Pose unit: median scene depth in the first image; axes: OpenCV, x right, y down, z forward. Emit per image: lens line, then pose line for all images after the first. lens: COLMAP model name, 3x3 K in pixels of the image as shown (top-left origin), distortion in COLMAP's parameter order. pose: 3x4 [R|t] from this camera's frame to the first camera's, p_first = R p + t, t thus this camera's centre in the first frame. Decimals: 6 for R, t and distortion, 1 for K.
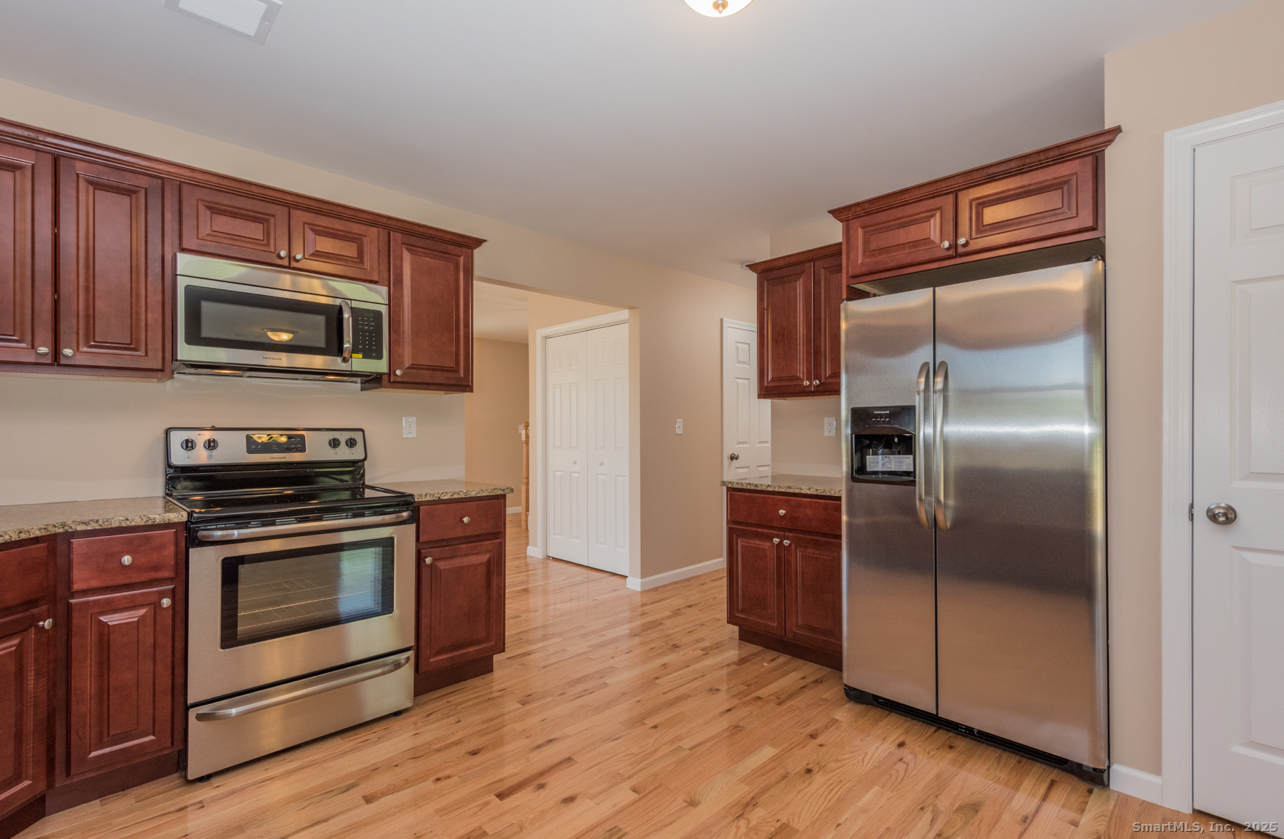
lens RADIAL K [[599.6, 0, 642.1], [0, 599.6, 422.0], [0, 0, 1]] dist [0.010502, -0.000656]
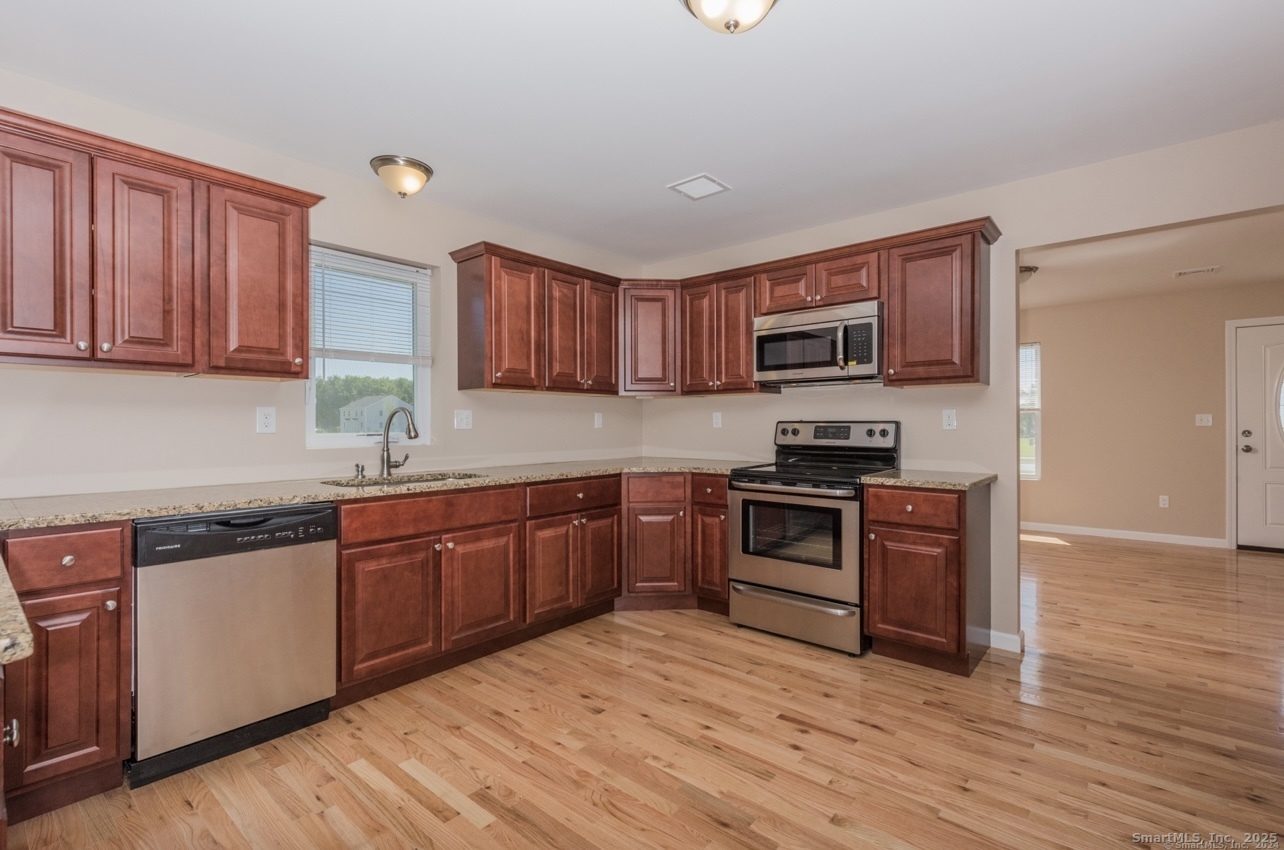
lens RADIAL K [[586.5, 0, 642.0], [0, 586.5, 425.0], [0, 0, 1]] dist [0.013225, -0.000397]
pose [[0.084289, 0.003861, -0.996434, 0.689683], [0.014649, 0.999880, 0.005113, 0.005658], [0.996334, -0.015027, 0.084223, 0.448192]]
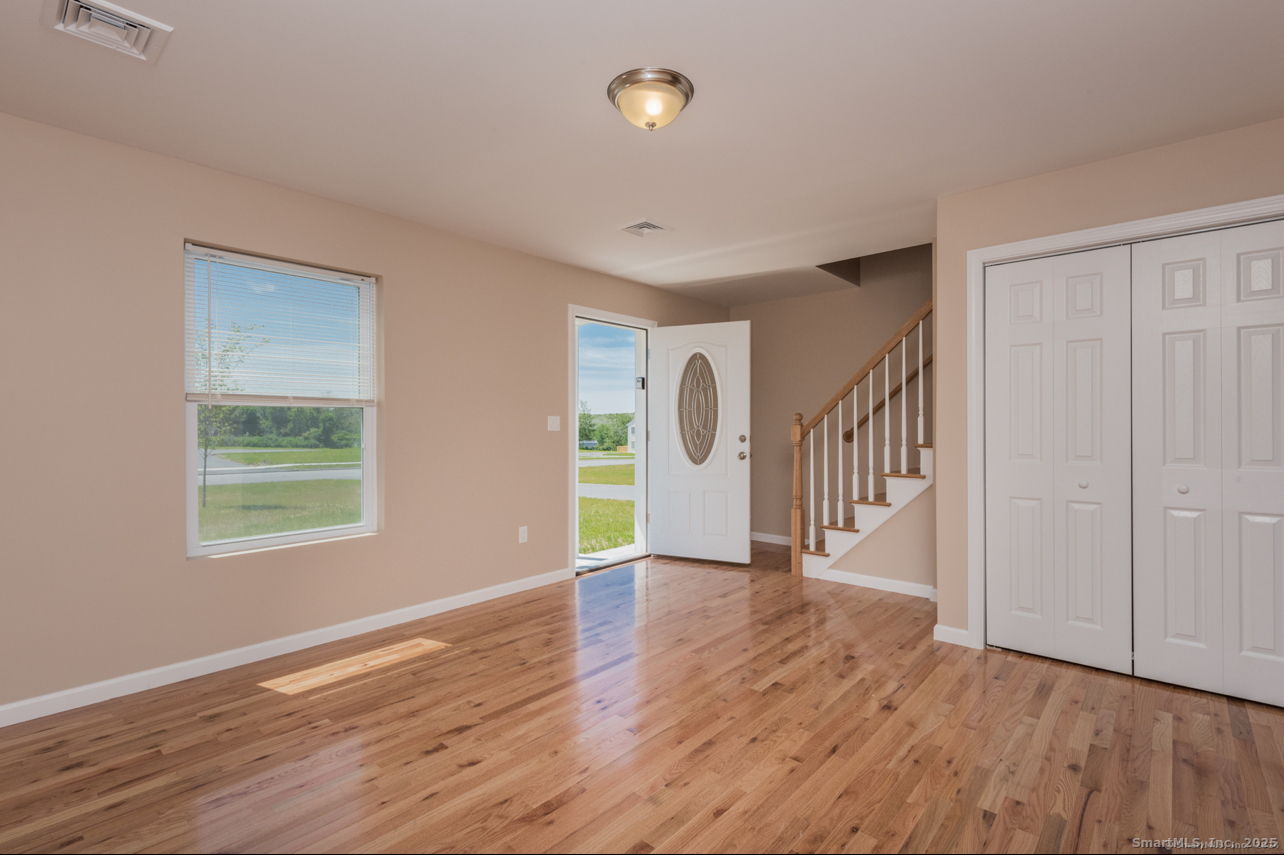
lens RADIAL K [[596.3, 0, 648.5], [0, 596.3, 428.0], [0, 0, 1]] dist [0.009766, -0.000865]
pose [[0.997334, -0.000119, 0.072970, -1.058071], [-0.001211, 0.999834, 0.018179, 0.009026], [-0.072960, -0.018219, 0.997168, 0.903894]]
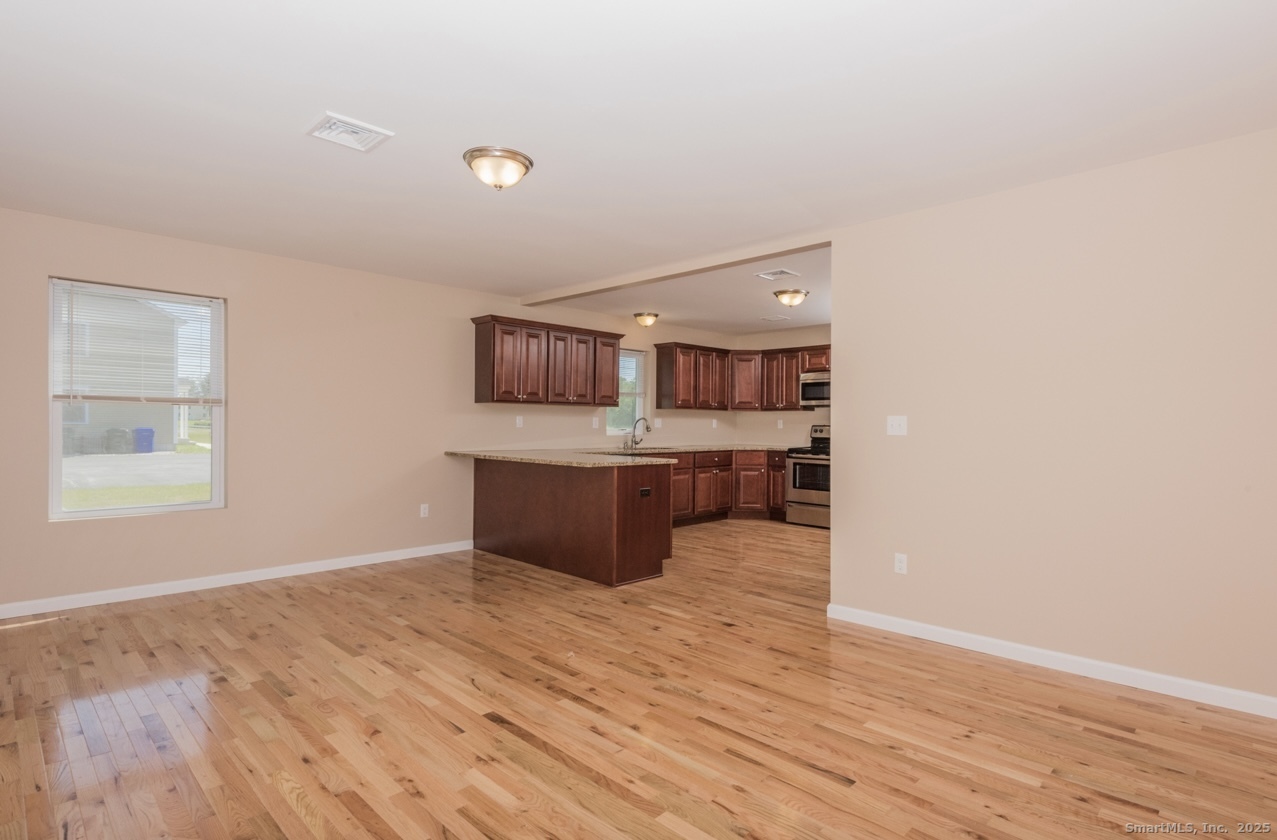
lens RADIAL K [[637.7, 0, 643.1], [0, 637.7, 423.7], [0, 0, 1]] dist [0.015164, -0.000980]
pose [[0.018239, 0.002931, -0.999829, 2.299630], [0.003984, 0.999988, 0.003004, -0.011127], [0.999826, -0.004038, 0.018227, 0.042172]]
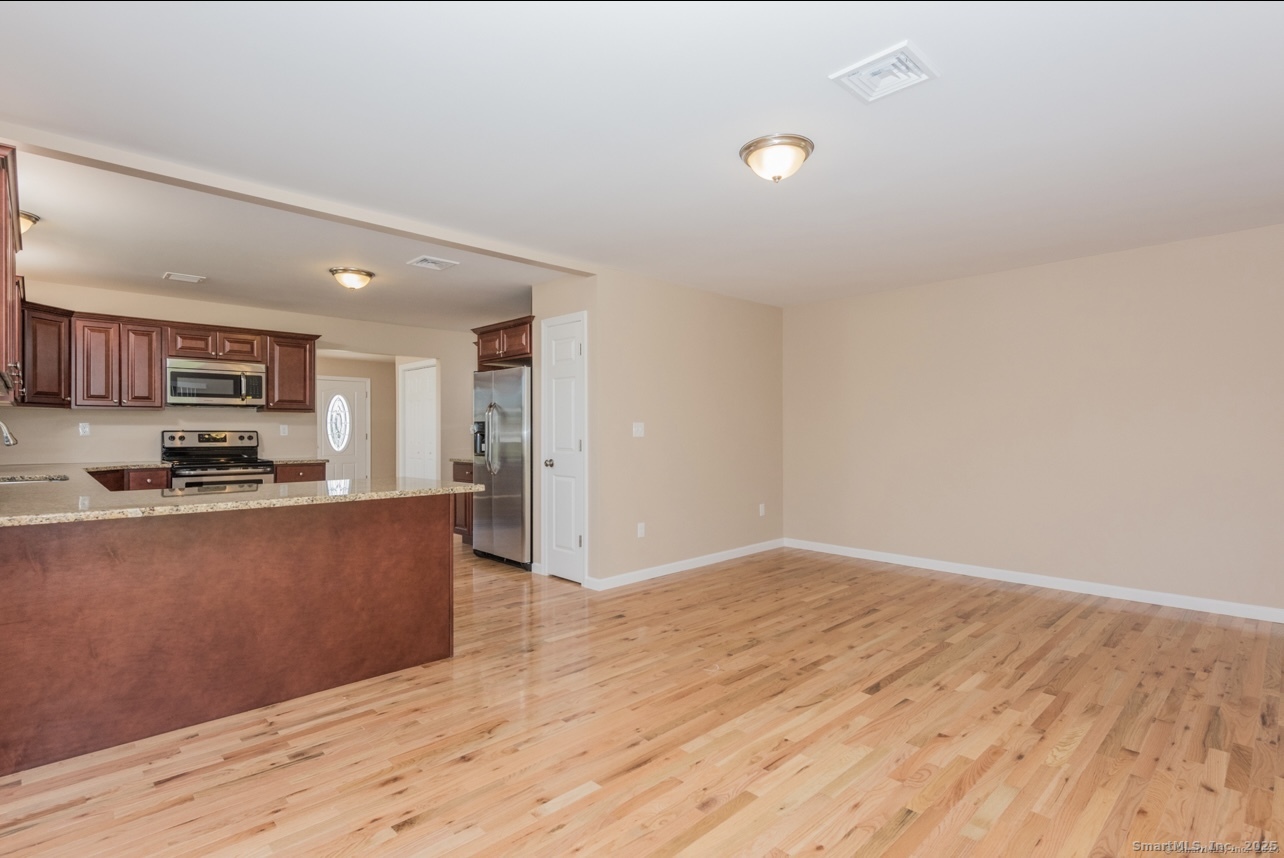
lens RADIAL K [[631.5, 0, 642.0], [0, 631.5, 429.0], [0, 0, 1]] dist [0.013206, -0.000011]
pose [[0.999944, 0.001254, -0.010469, 0.946760], [-0.001141, 0.999940, 0.010865, -0.022405], [0.010482, -0.010852, 0.999886, -1.249139]]
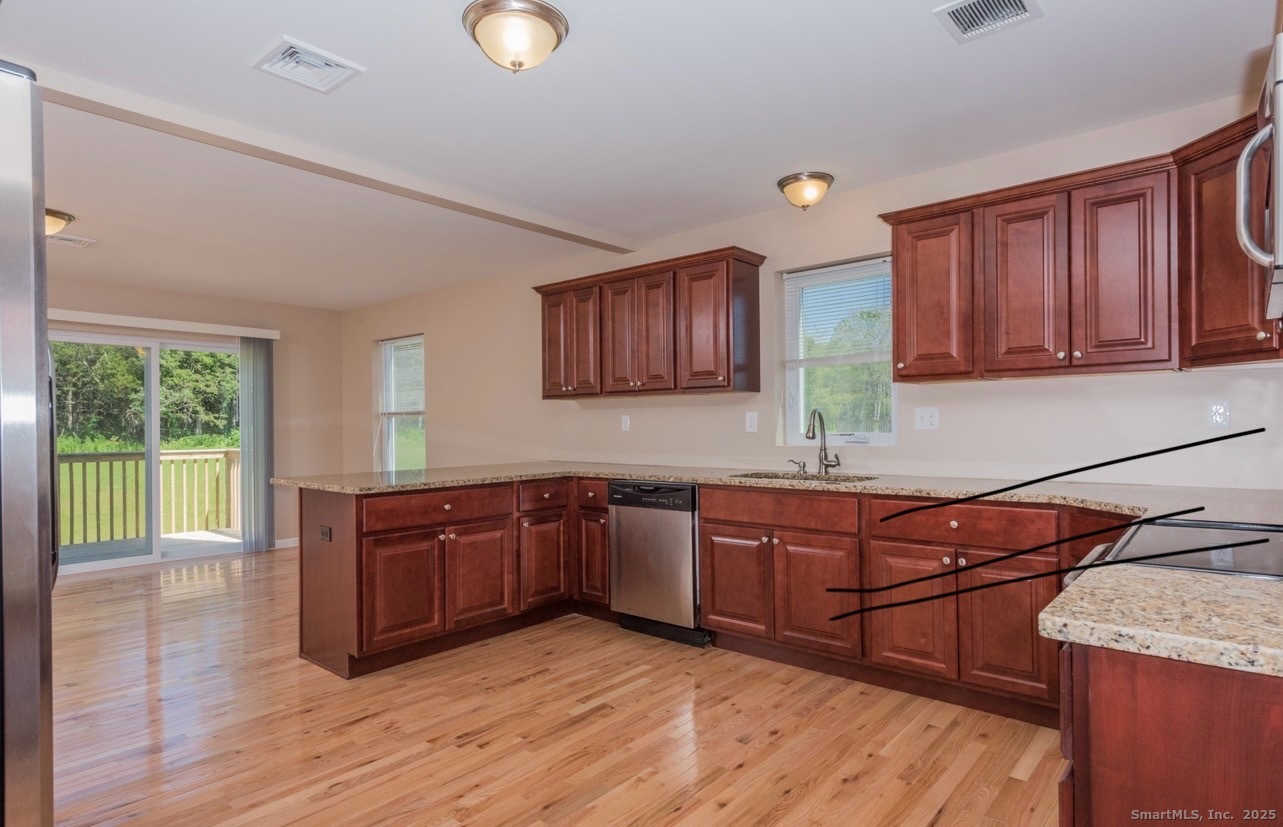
lens RADIAL K [[690.2, 0, 648.1], [0, 690.2, 422.6], [0, 0, 1]] dist [0.023592, -0.000072]
pose [[-0.995151, 0.012454, -0.097563, 0.006839], [0.014258, 0.999740, -0.017821, 0.018145], [0.097316, -0.019126, -0.995070, 1.415462]]
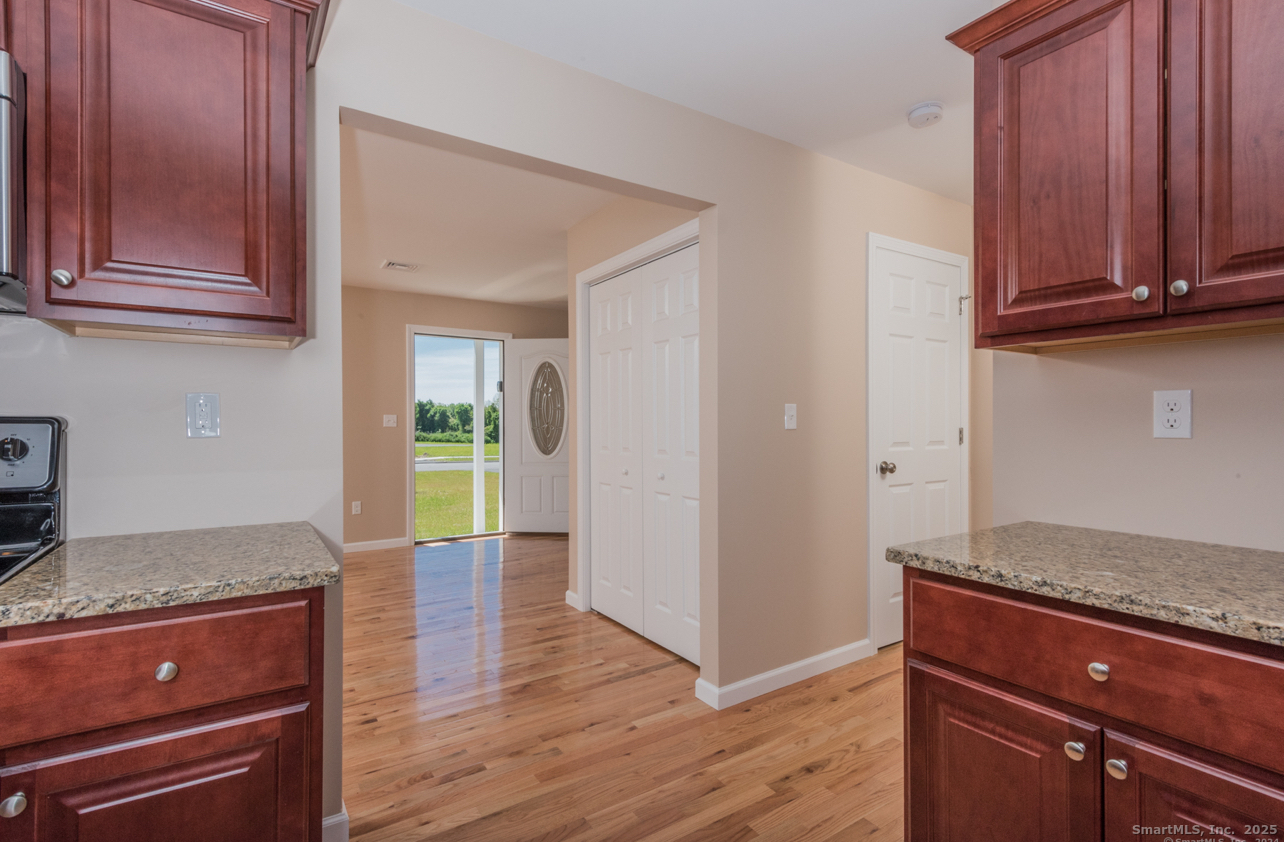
lens RADIAL K [[599.6, 0, 642.1], [0, 599.6, 423.5], [0, 0, 1]] dist [0.010502, -0.000656]
pose [[0.981303, 0.000394, -0.192471, 0.056566], [0.002320, 0.999901, 0.013874, 0.010467], [0.192458, -0.014061, 0.981205, 0.698725]]
